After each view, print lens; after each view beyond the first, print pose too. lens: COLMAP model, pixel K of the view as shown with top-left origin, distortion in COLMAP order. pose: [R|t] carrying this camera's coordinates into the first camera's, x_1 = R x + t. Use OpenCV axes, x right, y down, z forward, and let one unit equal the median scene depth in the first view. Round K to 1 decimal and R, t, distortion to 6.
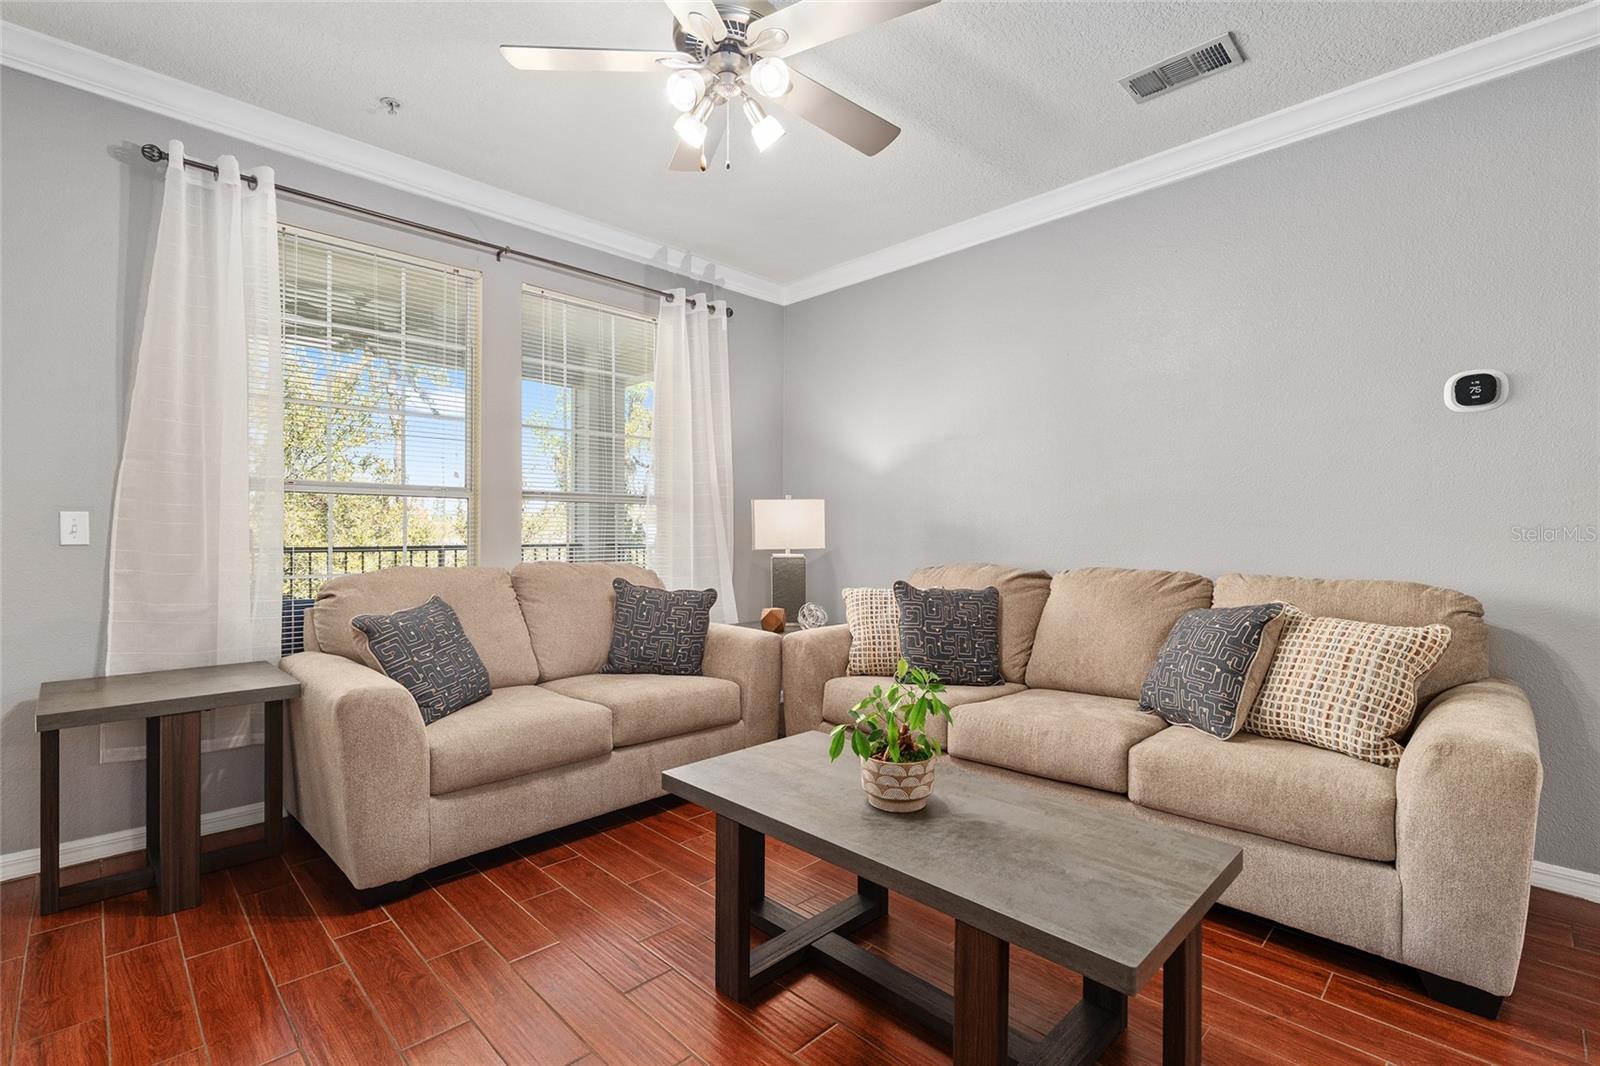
lens RADIAL K [[712.6, 0, 804.2], [0, 712.6, 538.2], [0, 0, 1]] dist [0.001137, 0.000061]
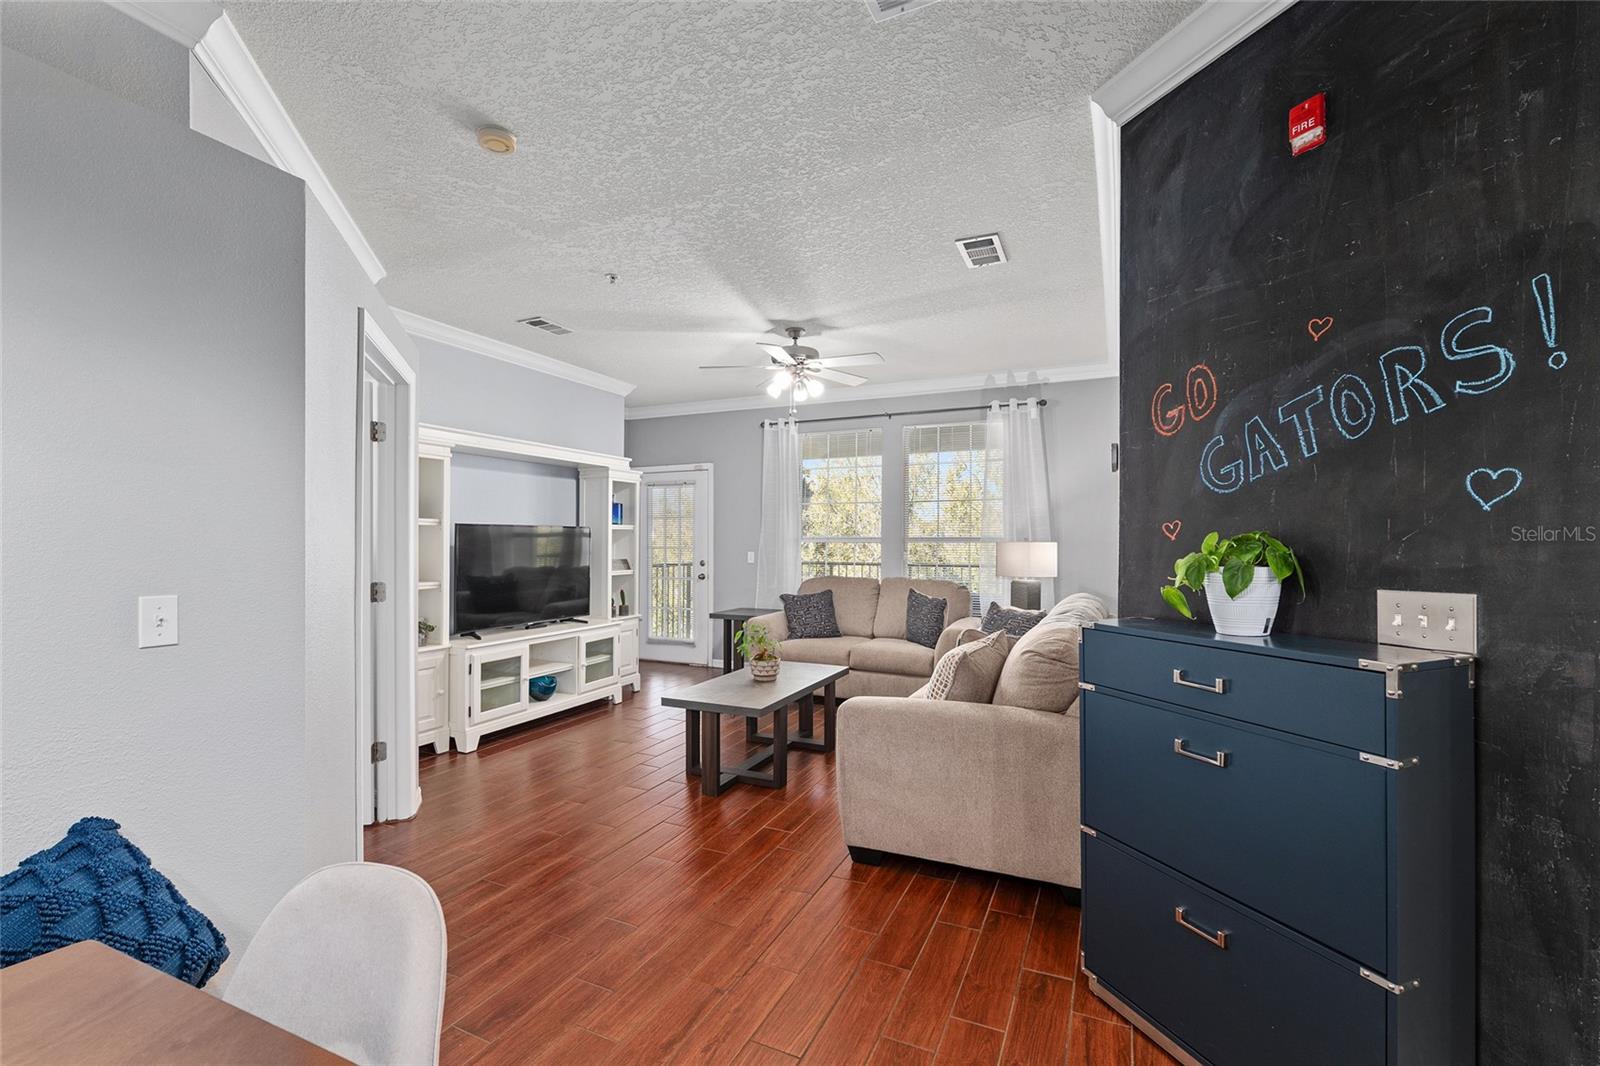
lens RADIAL K [[685.2, 0, 828.7], [0, 685.2, 548.2], [0, 0, 1]] dist [0.000370, 0.000202]
pose [[0.383620, 0.009393, -0.923443, 1.332263], [-0.009752, 0.999934, 0.006120, -0.055944], [0.923439, 0.006658, 0.383686, 0.157924]]
